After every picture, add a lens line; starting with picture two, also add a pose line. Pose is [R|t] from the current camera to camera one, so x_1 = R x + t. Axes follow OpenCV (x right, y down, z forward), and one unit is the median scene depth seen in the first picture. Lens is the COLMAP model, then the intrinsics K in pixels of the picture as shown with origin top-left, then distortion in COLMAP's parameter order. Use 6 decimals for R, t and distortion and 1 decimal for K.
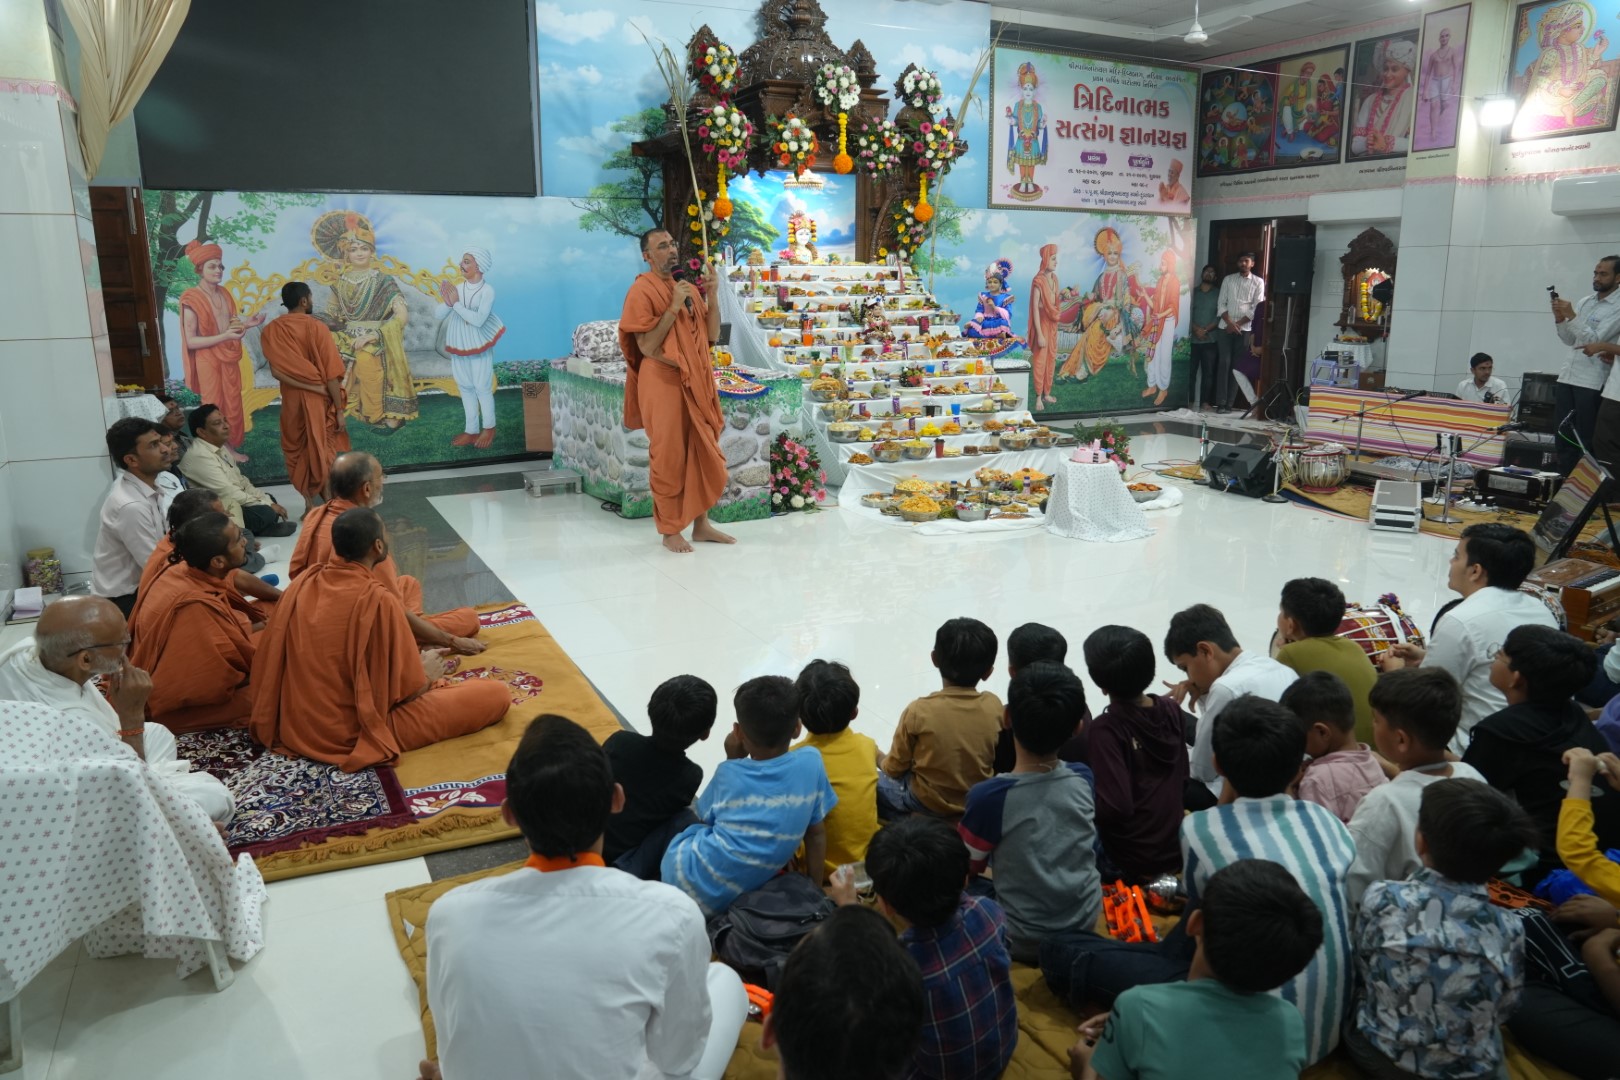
lens RADIAL K [[1119.9, 0, 808.7], [0, 1119.9, 545.9], [0, 0, 1]] dist [-0.127310, 0.095160]
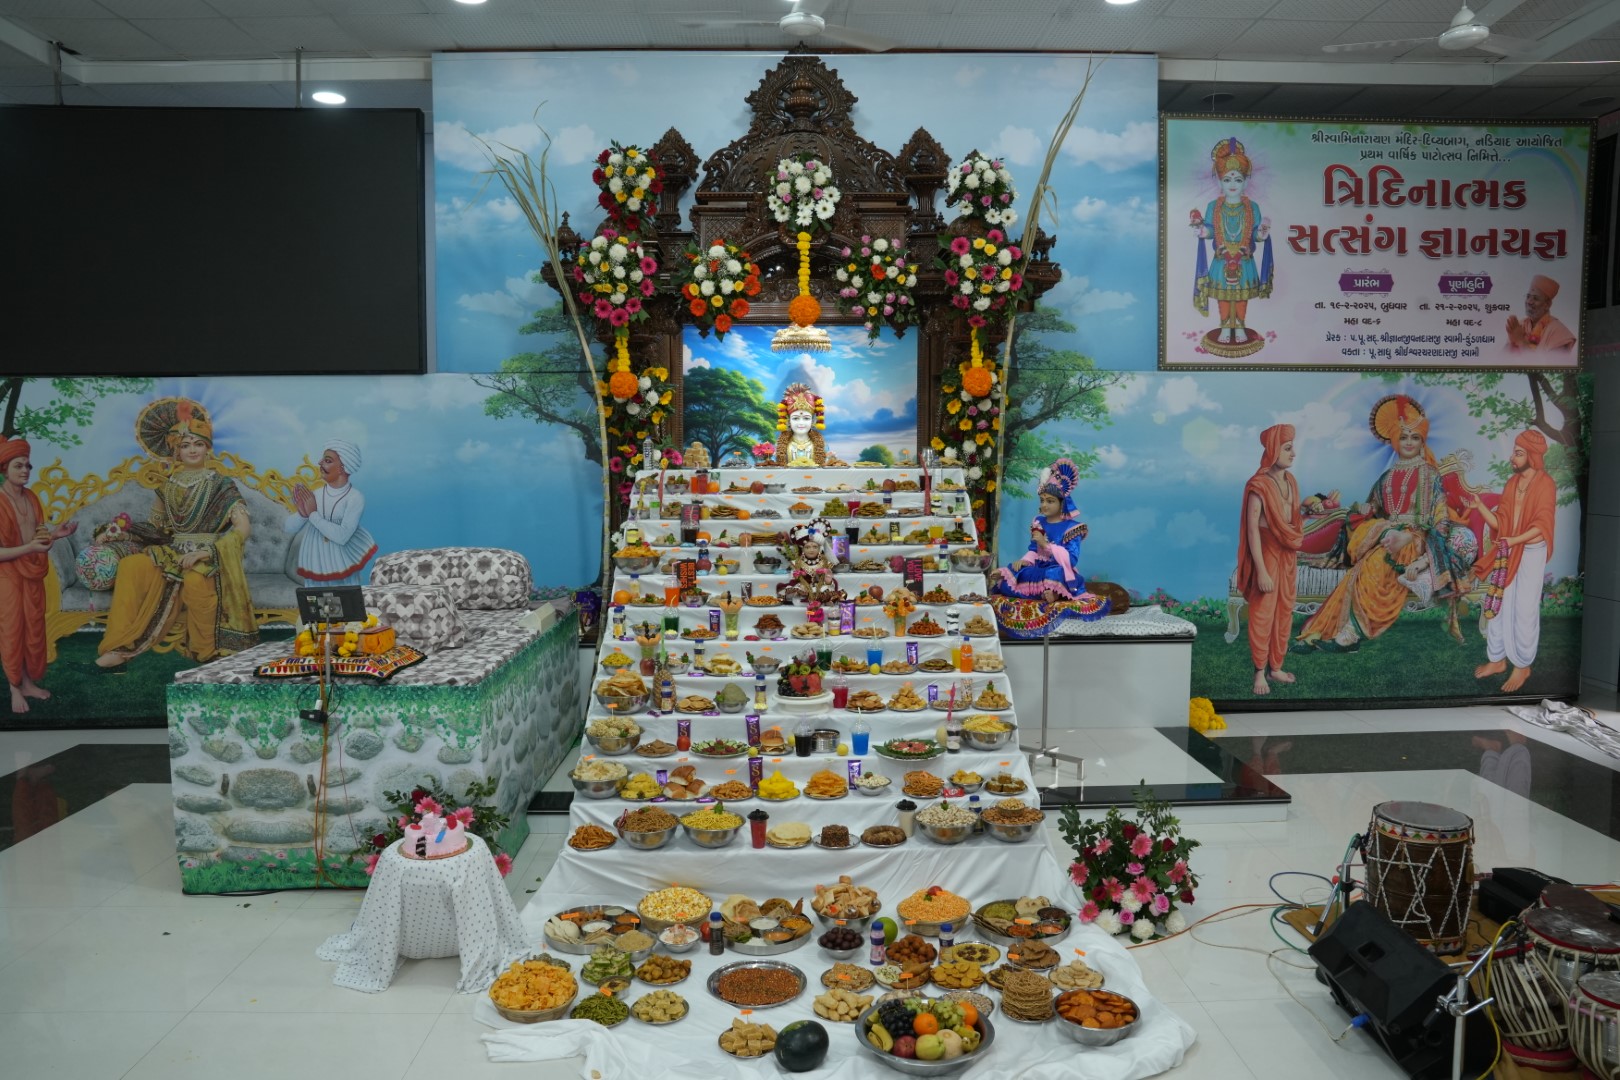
lens RADIAL K [[1119.9, 0, 803.8], [0, 1119.9, 542.1], [0, 0, 1]] dist [-0.127310, 0.095160]
pose [[0.900448, 0.039427, -0.433172, 0.309108], [-0.100561, 0.987773, -0.119133, -0.139191], [0.423178, 0.150833, 0.893403, 0.449912]]
